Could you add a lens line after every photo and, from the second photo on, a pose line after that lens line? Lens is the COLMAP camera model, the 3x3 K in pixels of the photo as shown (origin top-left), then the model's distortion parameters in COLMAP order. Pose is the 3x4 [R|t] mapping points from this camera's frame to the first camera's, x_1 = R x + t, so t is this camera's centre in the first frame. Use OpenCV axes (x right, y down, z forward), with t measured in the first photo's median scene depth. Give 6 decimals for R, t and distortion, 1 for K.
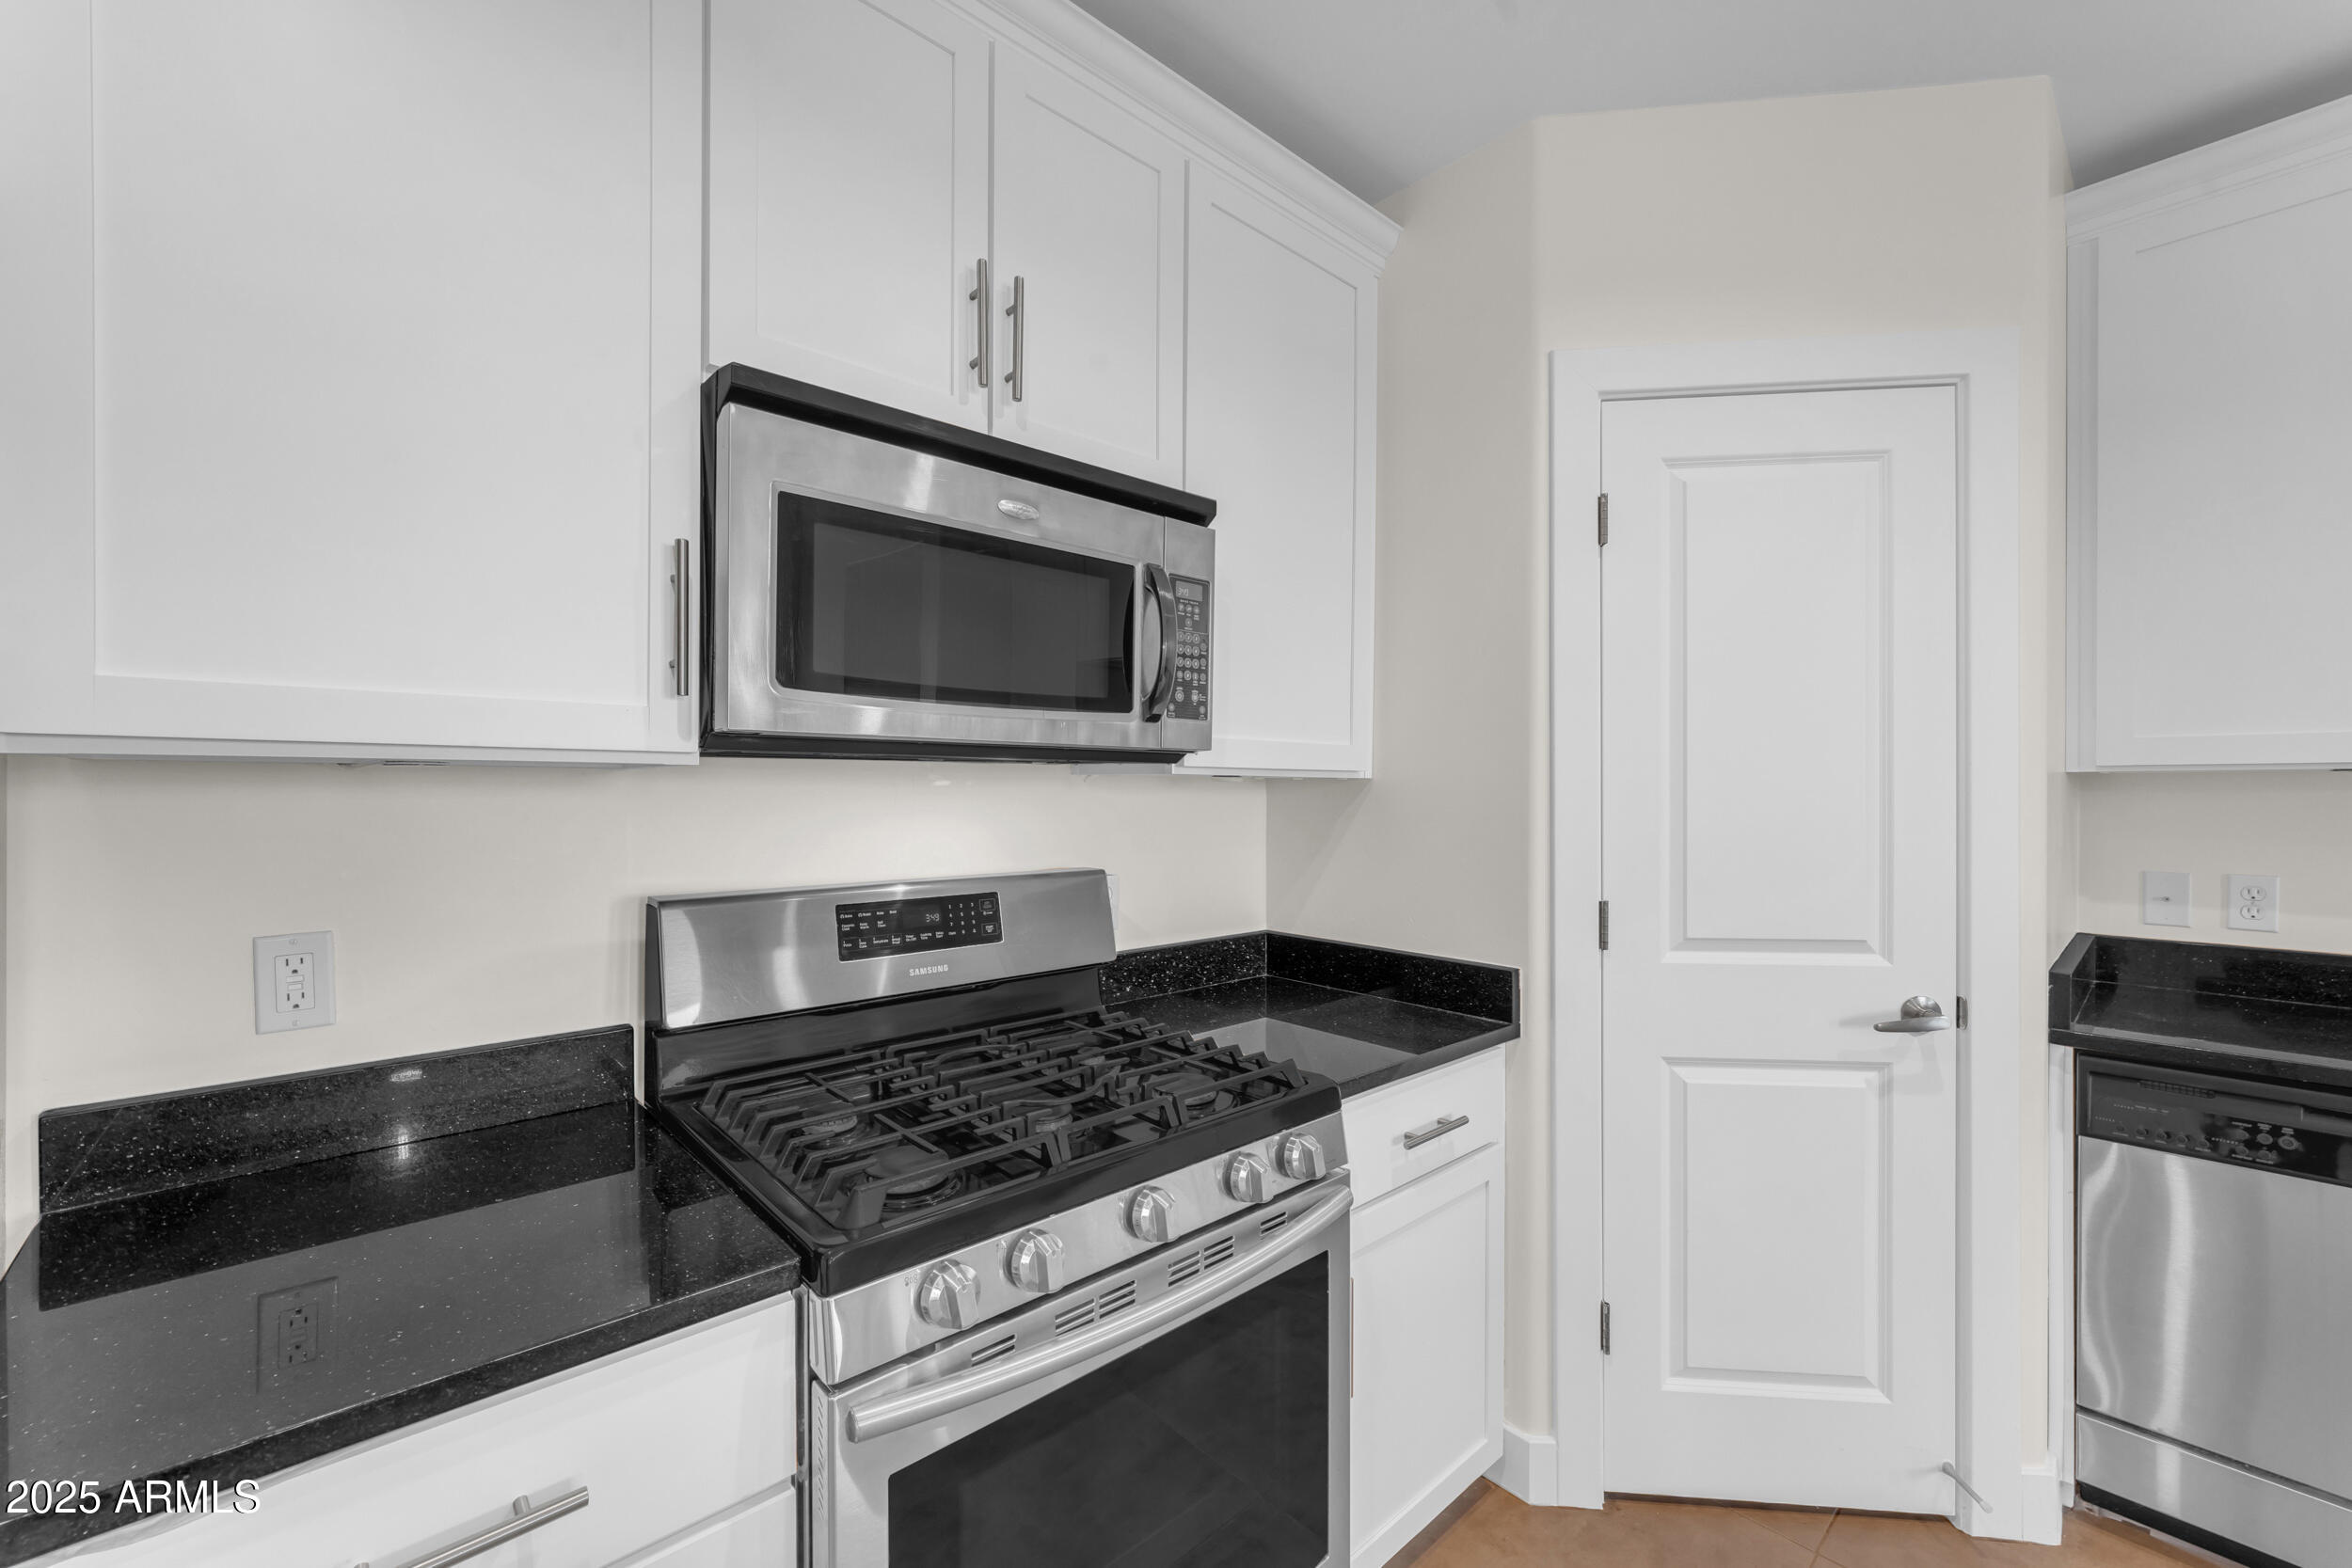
lens RADIAL K [[935.8, 0, 1176.0], [0, 935.8, 784.0], [0, 0, 1]] dist [0.000365, 0.000478]
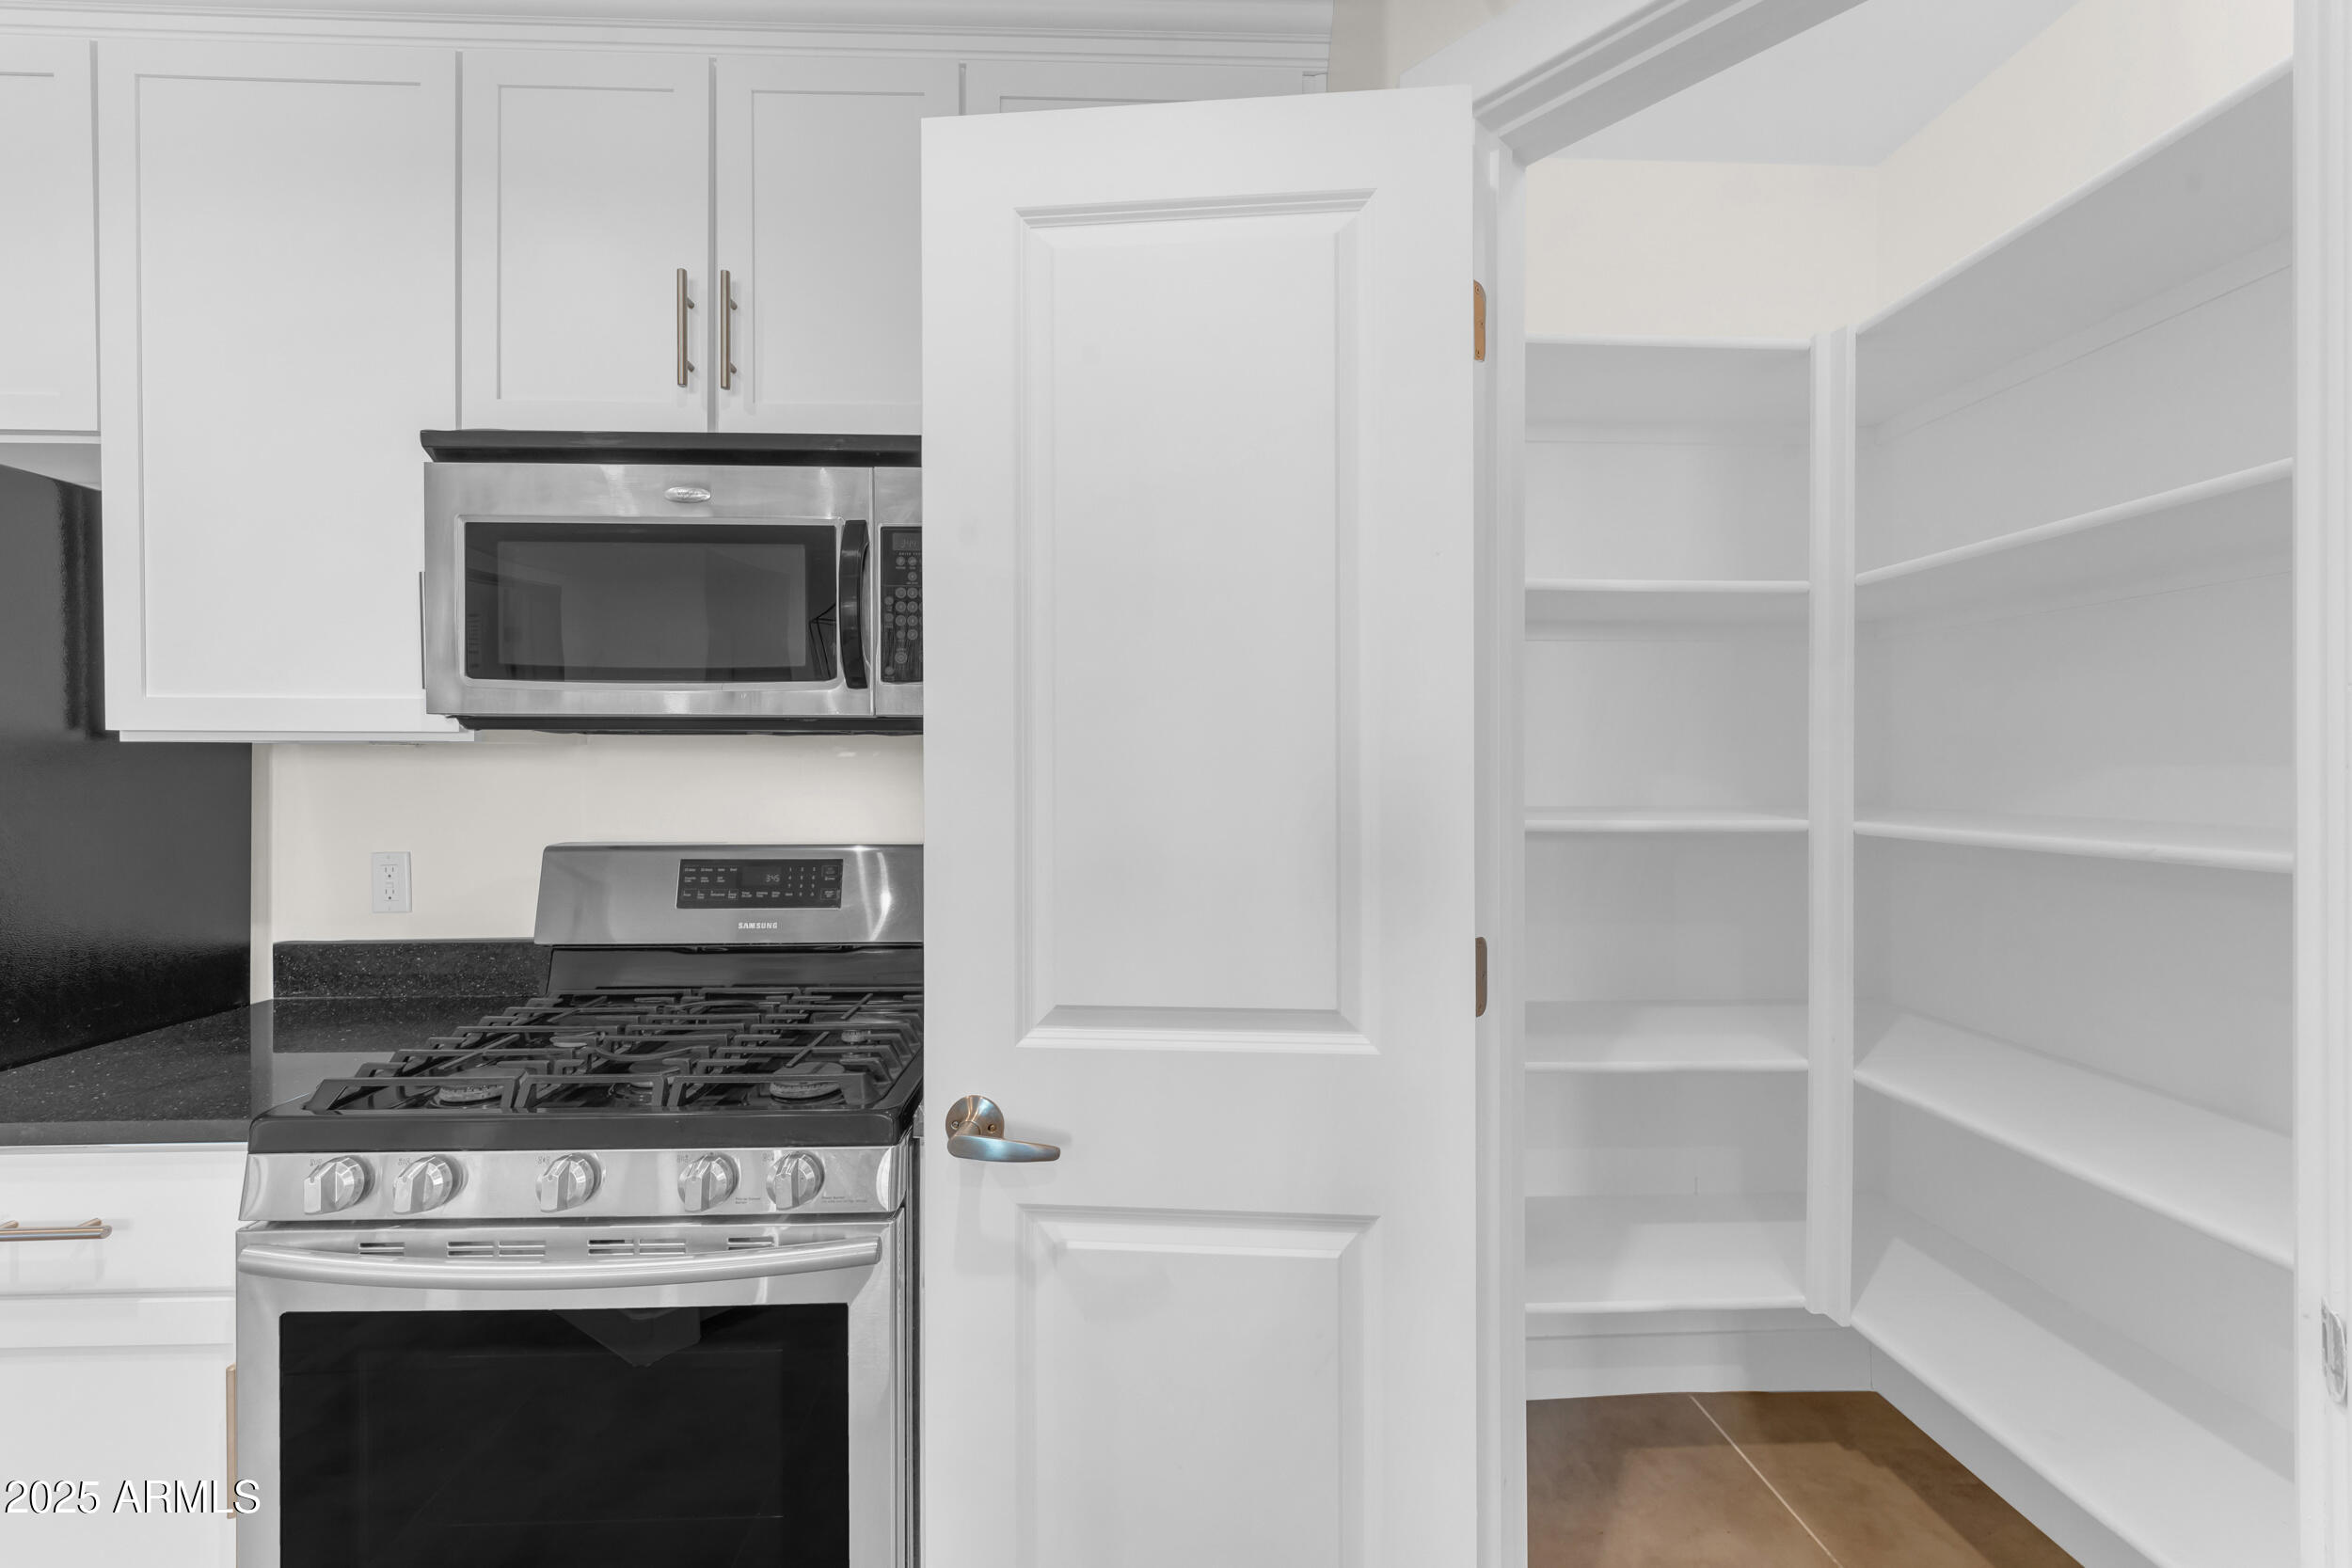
lens RADIAL K [[935.2, 0, 1173.7], [0, 935.2, 763.7], [0, 0, 1]] dist [-0.001429, 0.000364]
pose [[0.769623, -0.000522, -0.638498, 0.832898], [0.003986, 0.999984, 0.003987, 0.007470], [0.638486, -0.005614, 0.769613, 0.484247]]
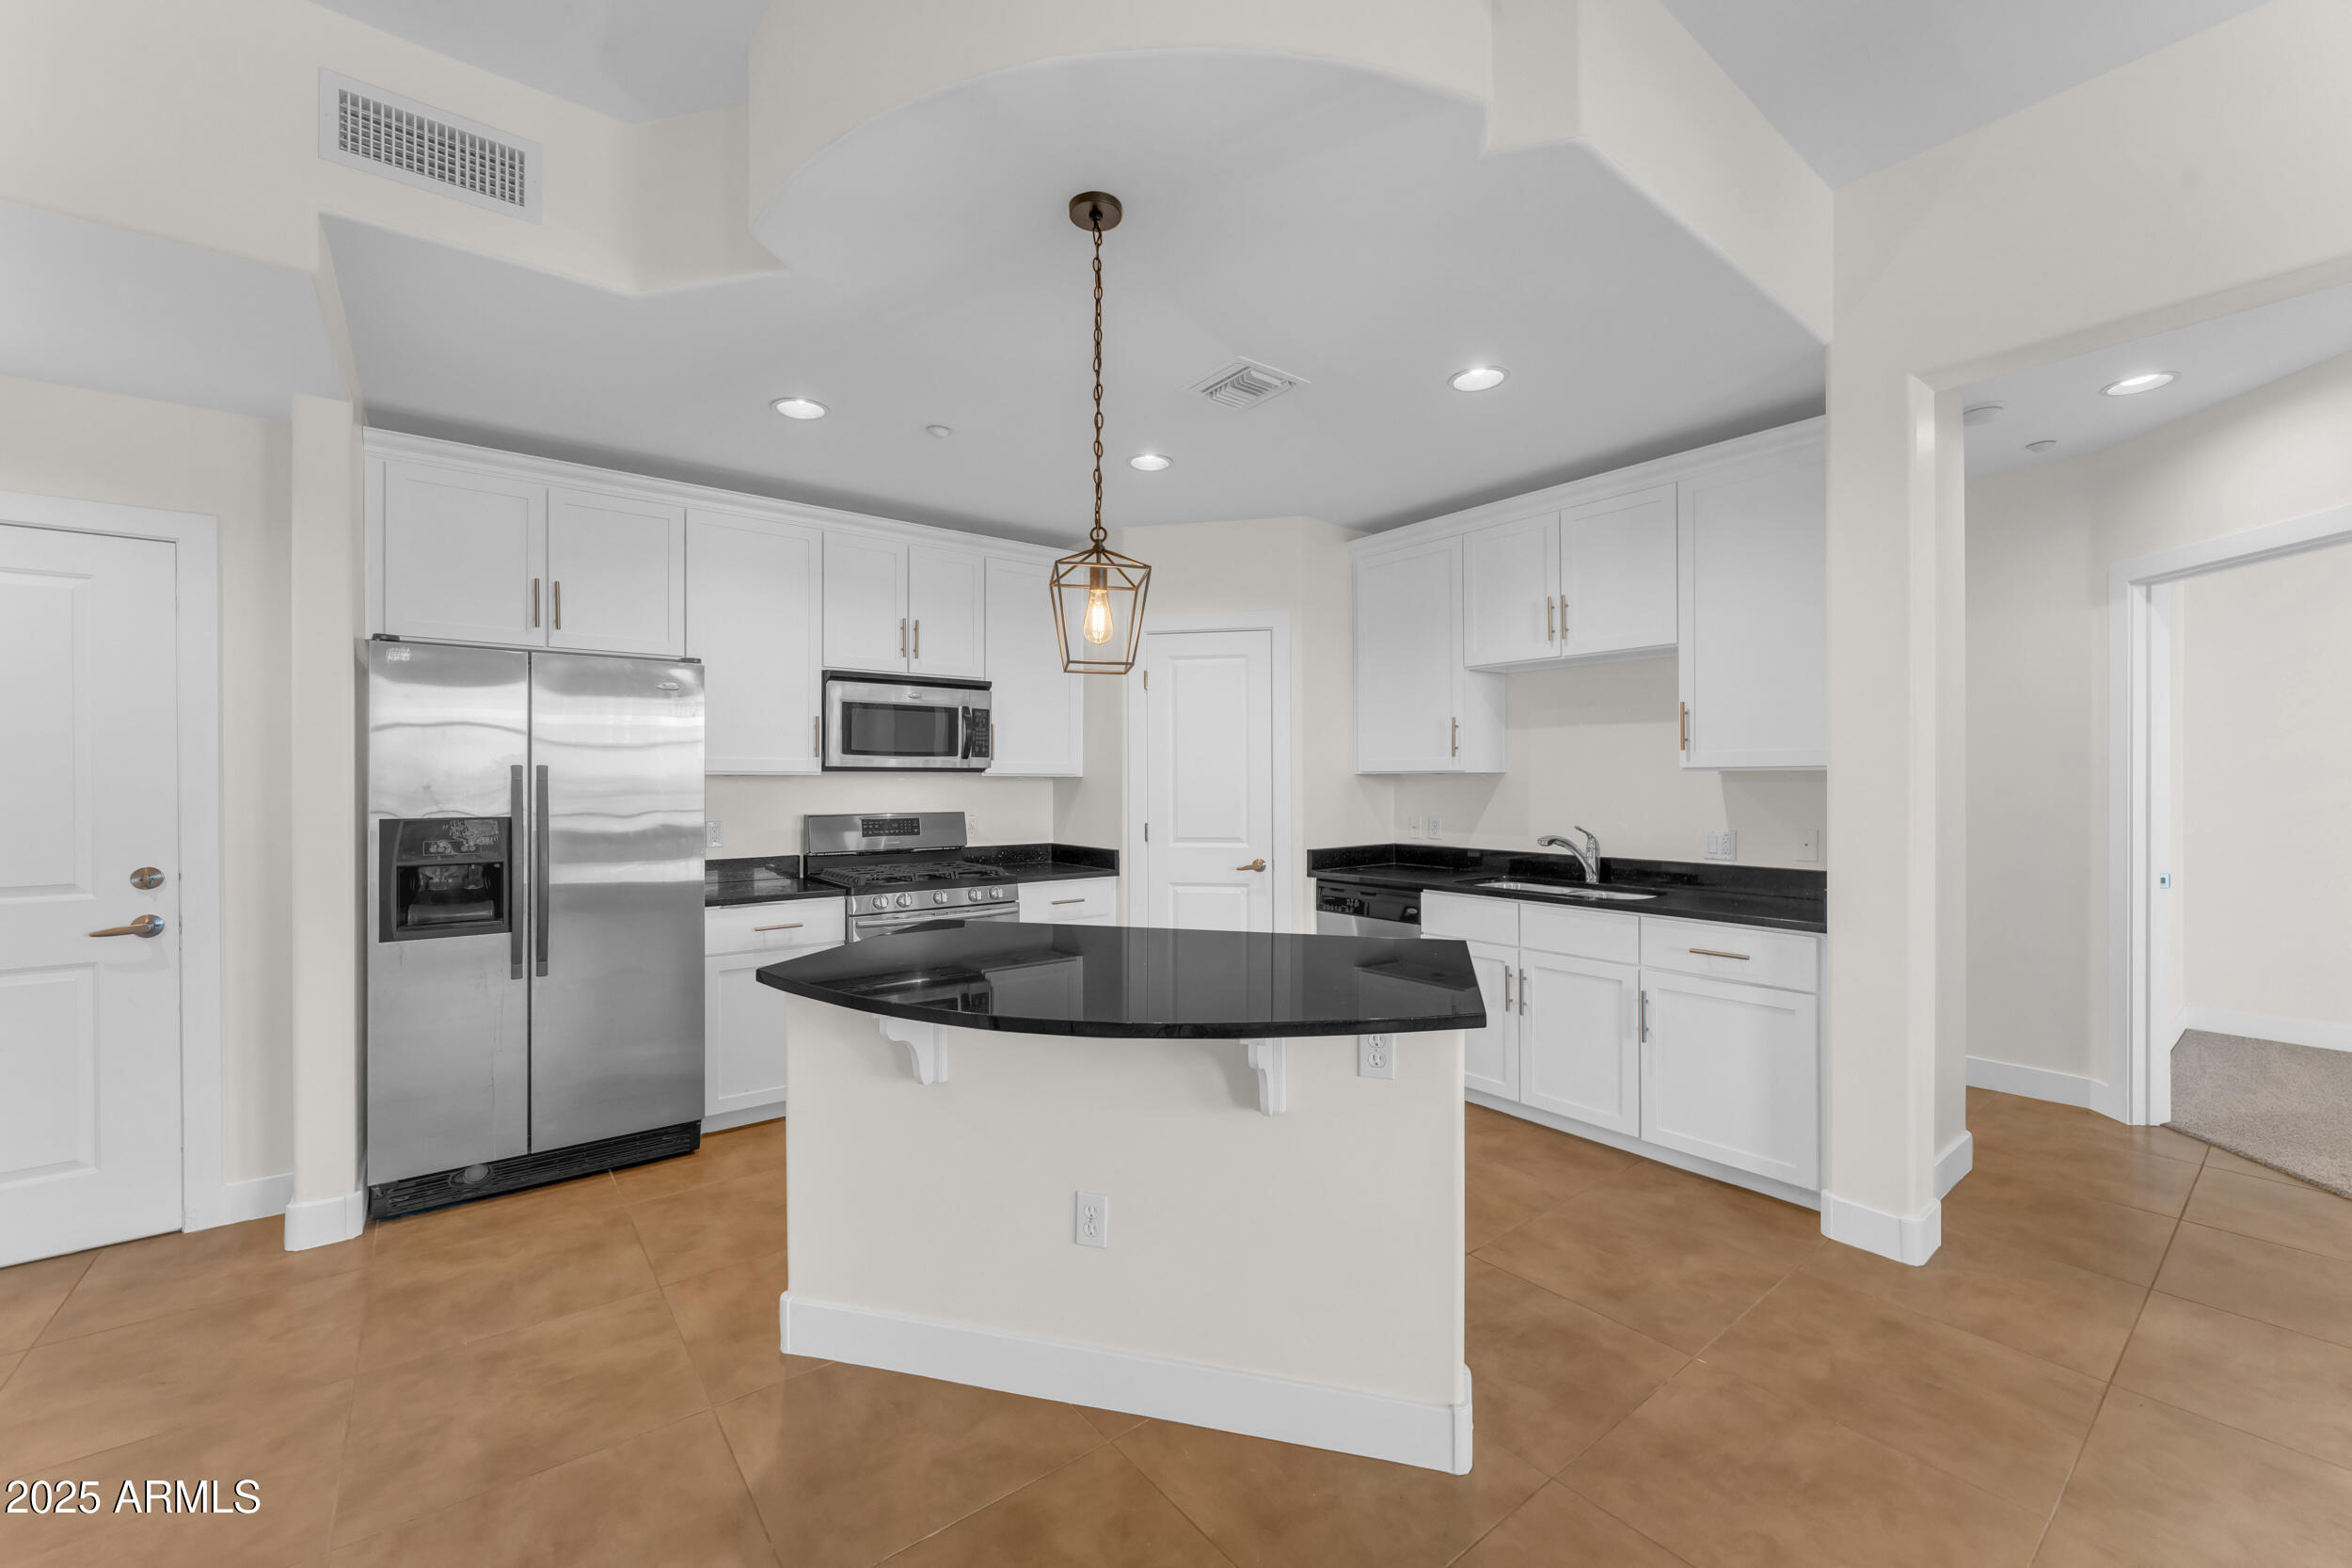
lens RADIAL K [[935.8, 0, 1176.0], [0, 935.8, 784.0], [0, 0, 1]] dist [0.000365, 0.000478]
pose [[0.996796, -0.002214, -0.079957, 0.899463], [0.002654, 0.999982, 0.005401, -0.001482], [0.079944, -0.005595, 0.996784, -1.959898]]
